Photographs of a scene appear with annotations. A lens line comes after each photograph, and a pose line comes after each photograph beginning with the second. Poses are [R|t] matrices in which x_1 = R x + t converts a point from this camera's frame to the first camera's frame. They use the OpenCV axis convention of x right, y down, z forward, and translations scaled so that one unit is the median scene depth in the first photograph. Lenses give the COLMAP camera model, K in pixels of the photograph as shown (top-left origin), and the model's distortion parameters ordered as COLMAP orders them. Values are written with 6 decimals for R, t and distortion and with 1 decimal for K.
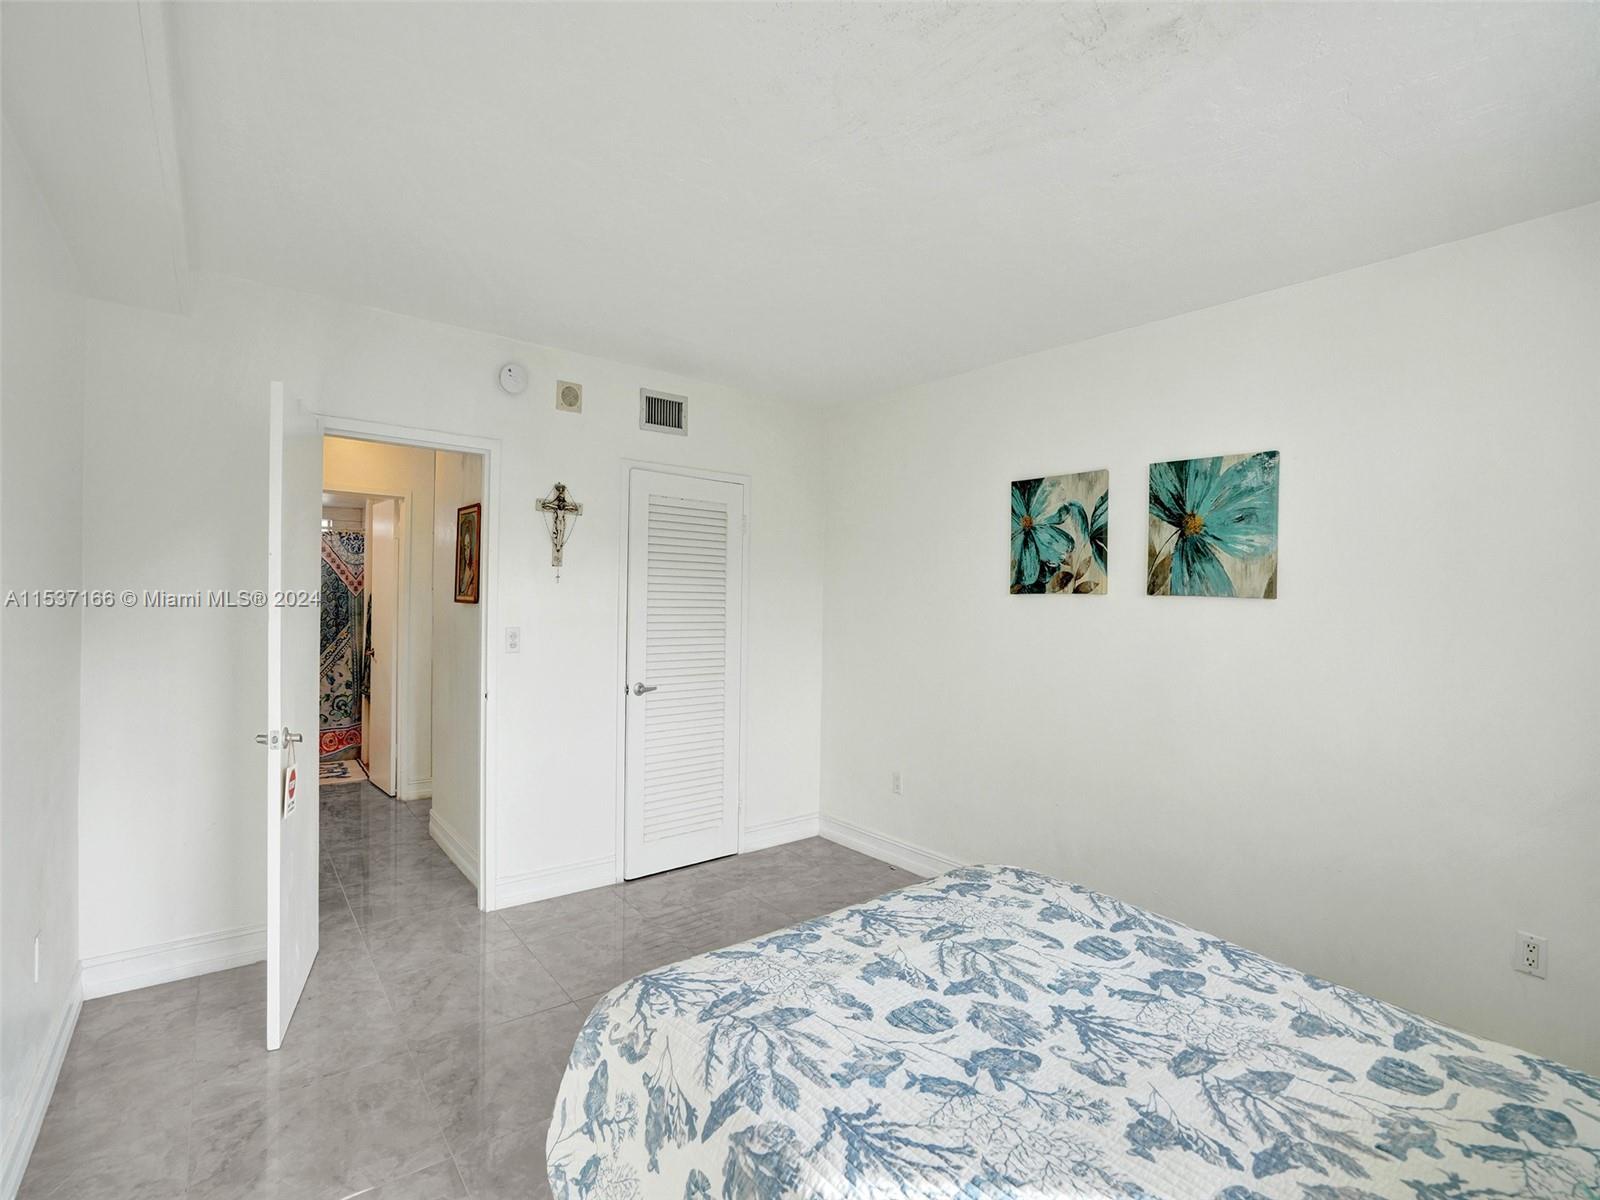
lens RADIAL K [[748.4, 0, 800.0], [0, 748.4, 600.0], [0, 0, 1]] dist [-0.045543, 0.016170]
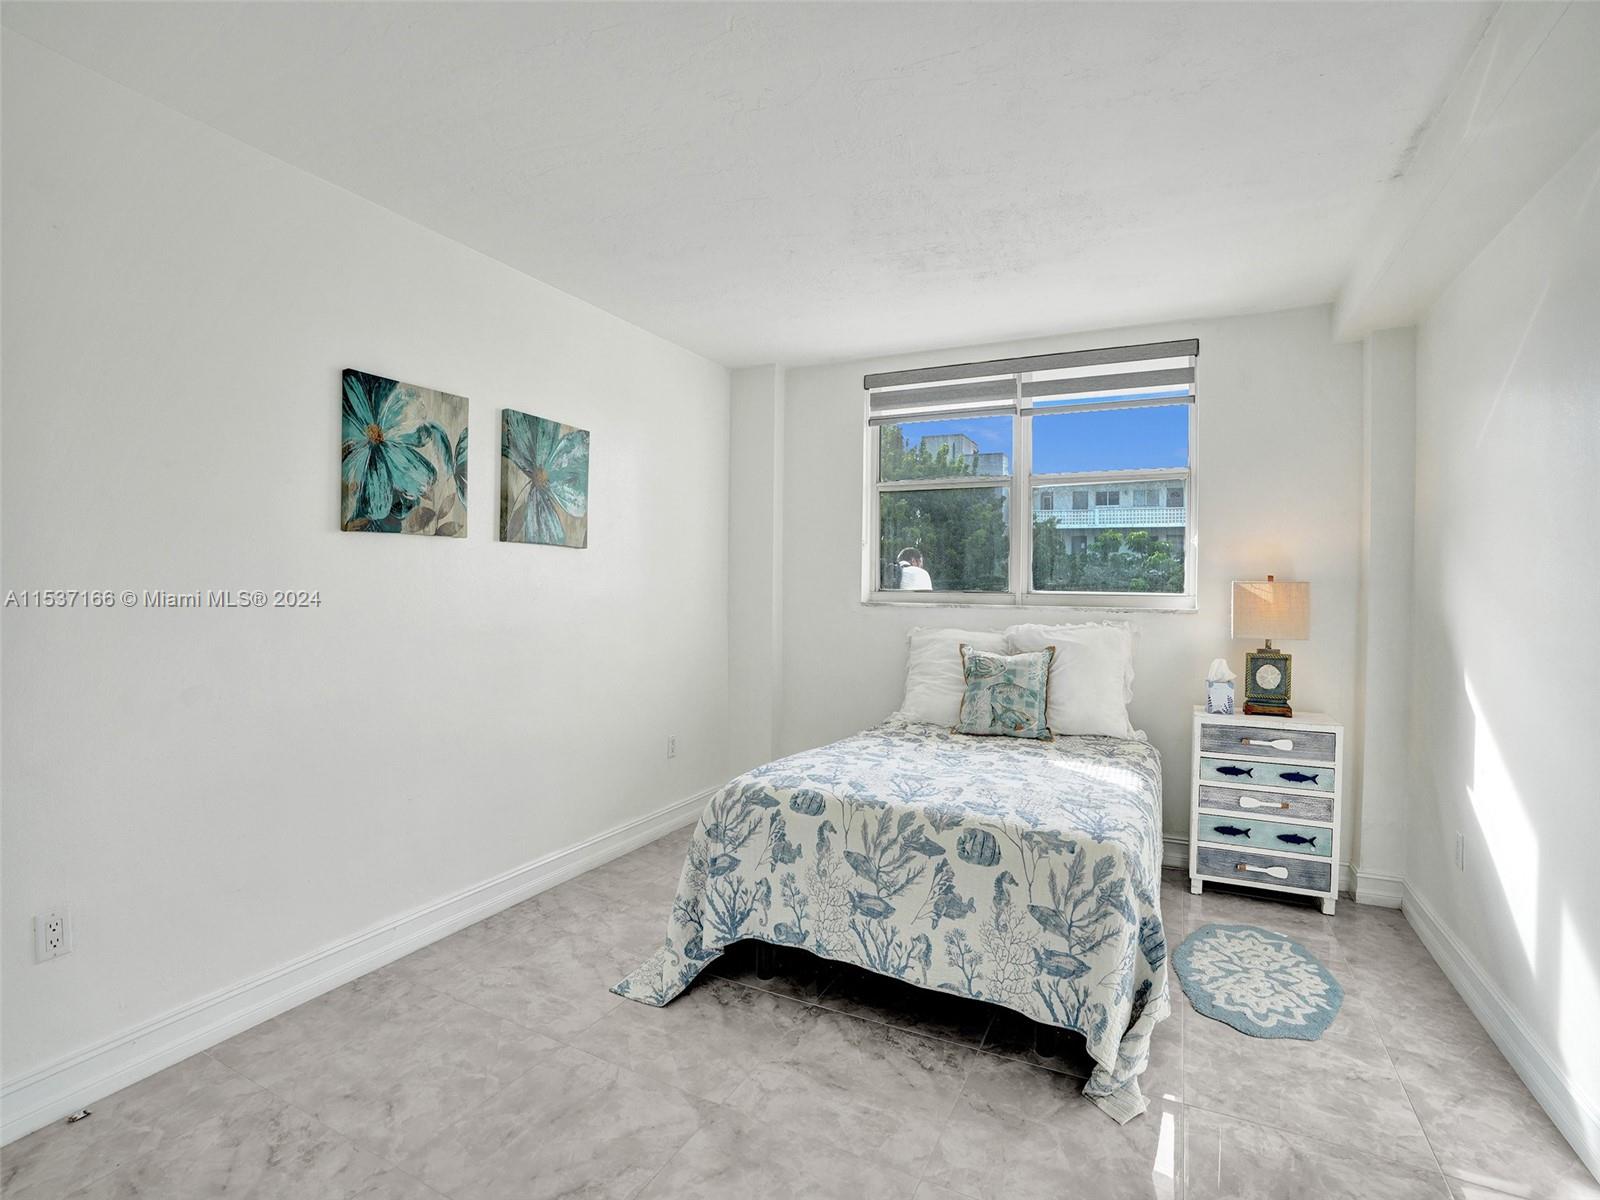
lens RADIAL K [[748.4, 0, 800.0], [0, 748.4, 600.0], [0, 0, 1]] dist [-0.045543, 0.016170]
pose [[-0.416790, -0.042755, 0.907997, -0.542104], [-0.009384, 0.999042, 0.042735, 0.023825], [-0.908954, 0.009290, -0.416793, 0.946789]]
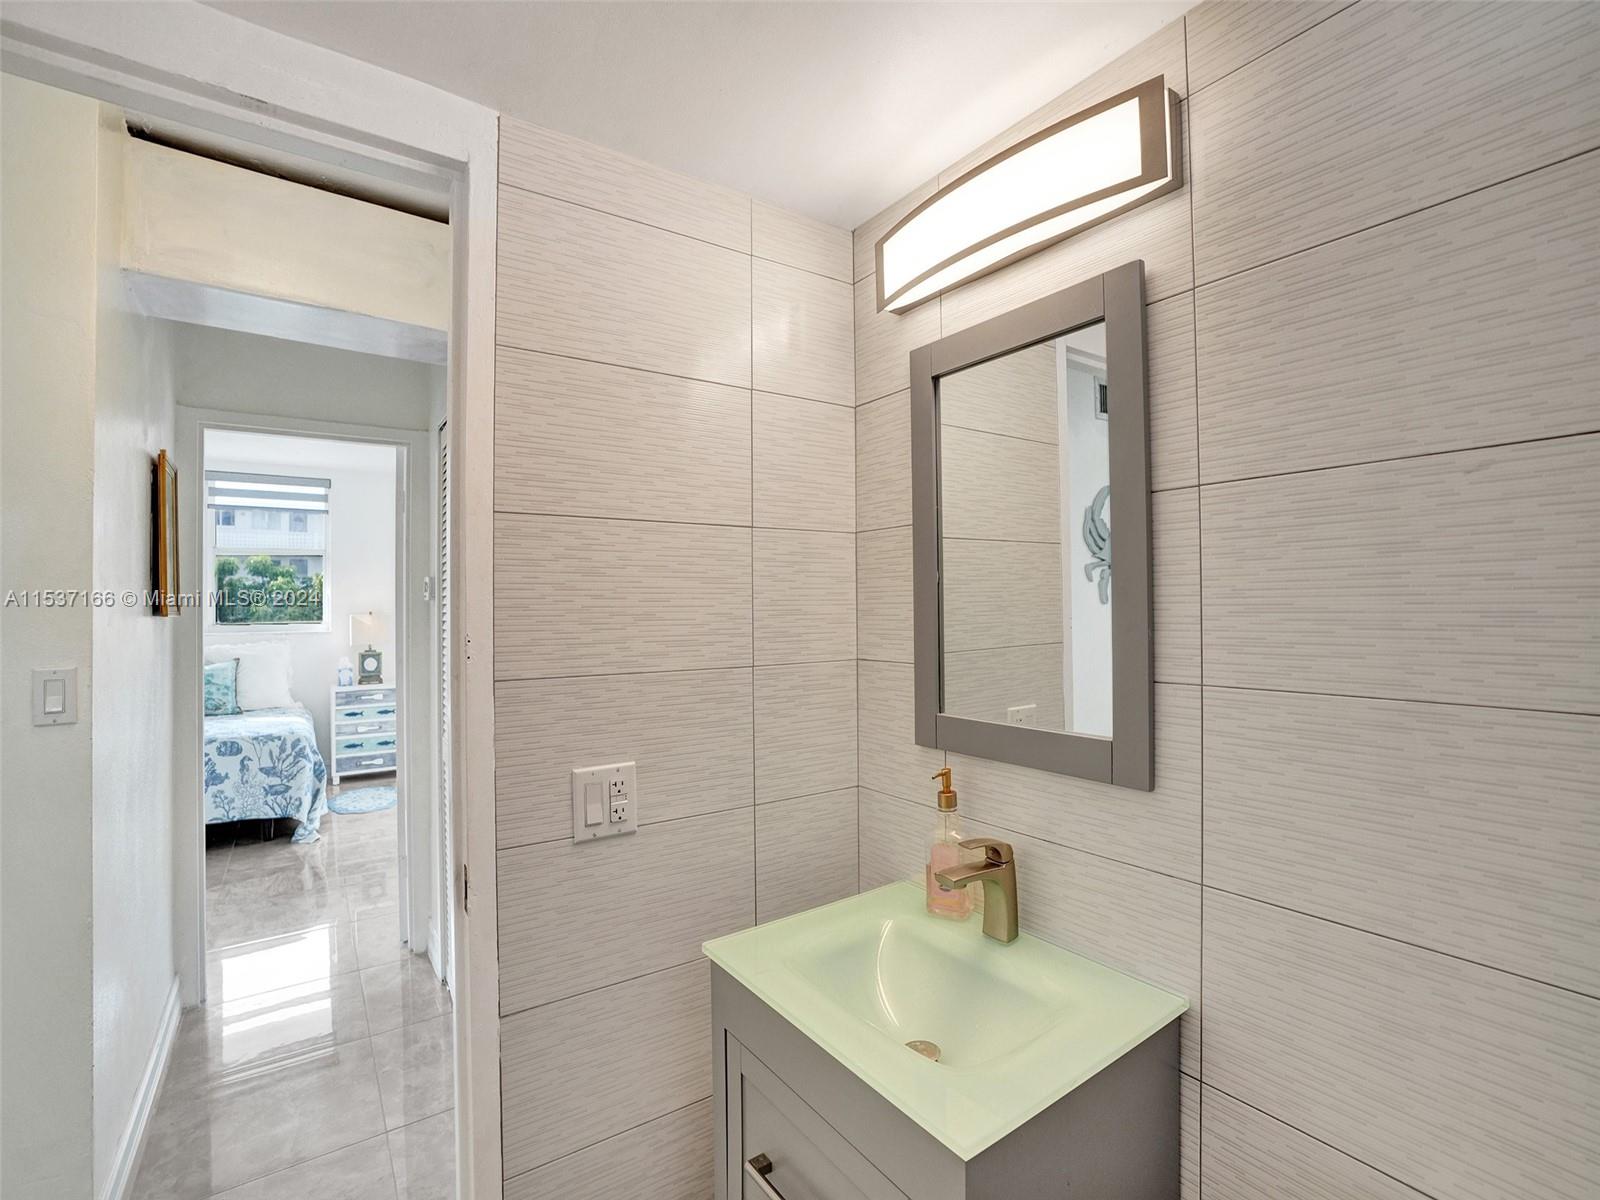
lens RADIAL K [[748.4, 0, 800.0], [0, 748.4, 600.0], [0, 0, 1]] dist [-0.045543, 0.016170]
pose [[-0.997369, -0.012555, 0.071403, -1.203810], [-0.012692, 0.999918, -0.001472, -0.017467], [-0.071379, -0.002375, -0.997446, 1.859186]]
